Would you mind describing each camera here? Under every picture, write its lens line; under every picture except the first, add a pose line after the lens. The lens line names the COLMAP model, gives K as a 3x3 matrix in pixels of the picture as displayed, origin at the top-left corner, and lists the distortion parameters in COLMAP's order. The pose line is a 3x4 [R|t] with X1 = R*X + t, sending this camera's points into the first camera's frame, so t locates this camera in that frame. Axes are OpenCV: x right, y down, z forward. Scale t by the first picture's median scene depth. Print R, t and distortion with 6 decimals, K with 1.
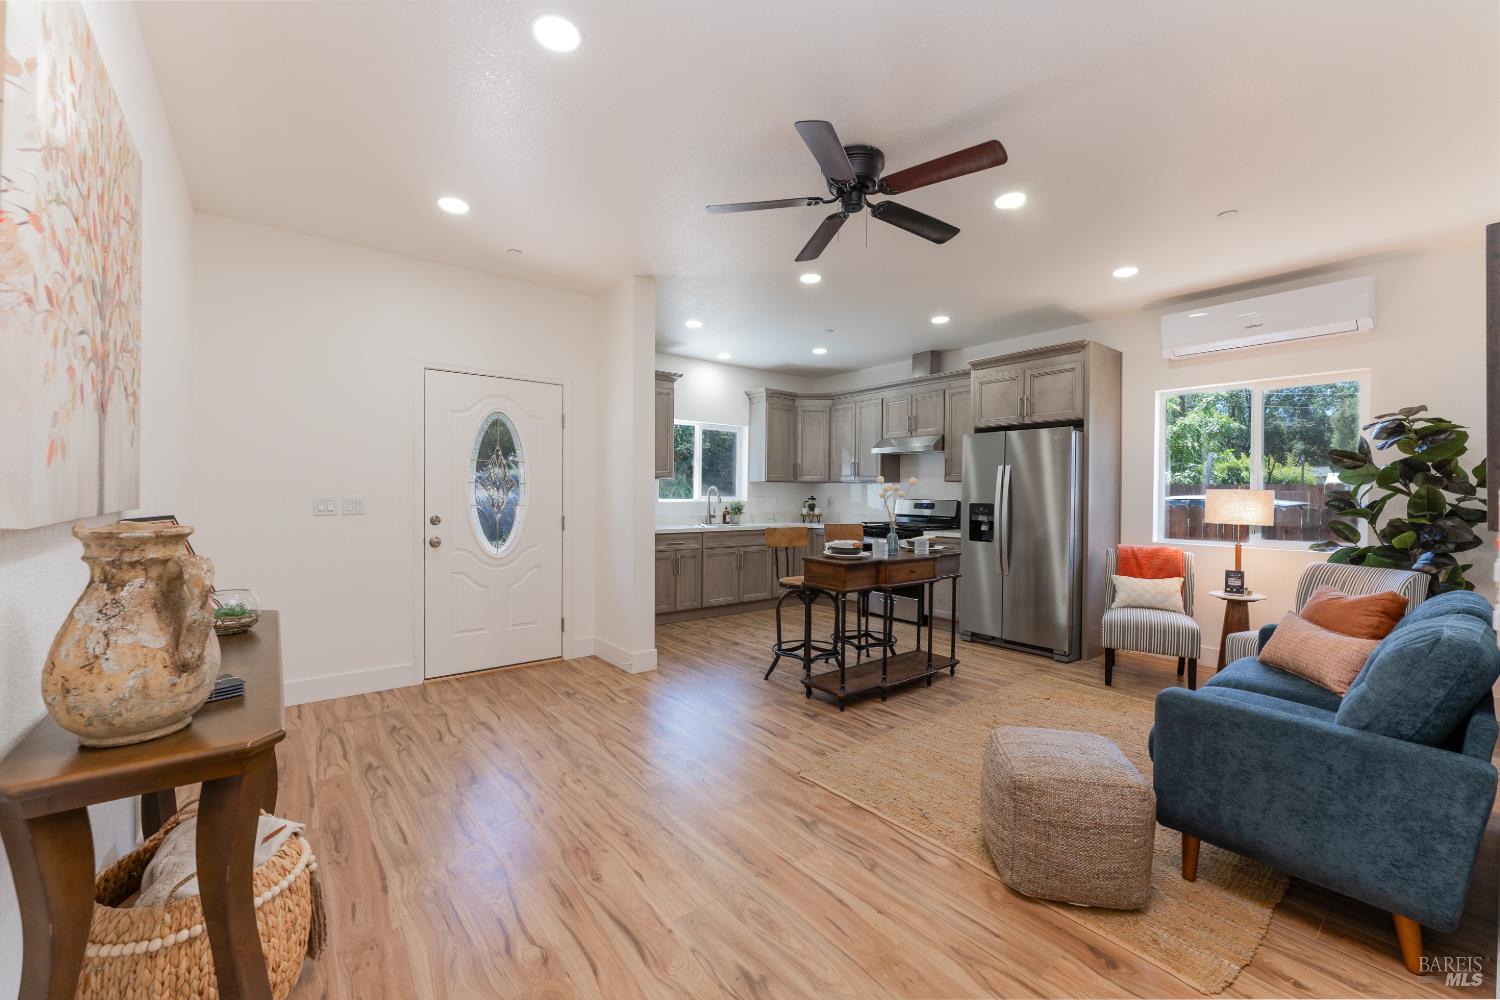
lens RADIAL K [[612.3, 0, 750.1], [0, 612.3, 497.0], [0, 0, 1]] dist [-0.002158, 0.000314]
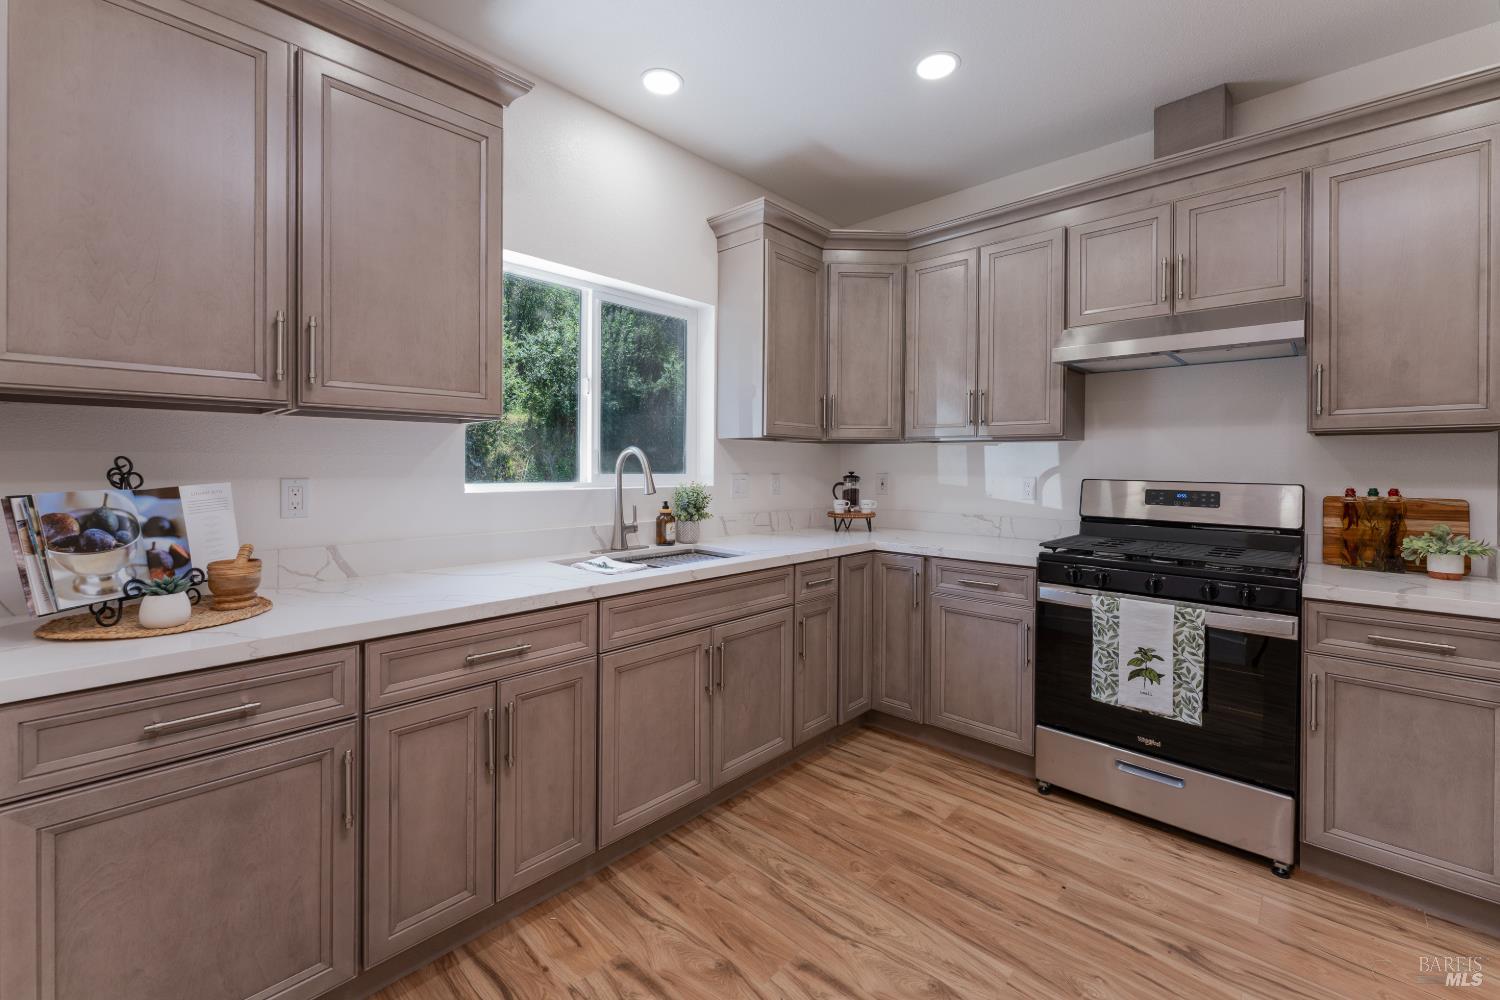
lens RADIAL K [[612.3, 0, 754.2], [0, 612.3, 464.3], [0, 0, 1]] dist [-0.002158, 0.000314]
pose [[0.988365, -0.003870, 0.152050, -0.041959], [0.004925, 0.999966, -0.006559, -0.004924], [-0.152019, 0.007232, 0.988351, 0.605375]]
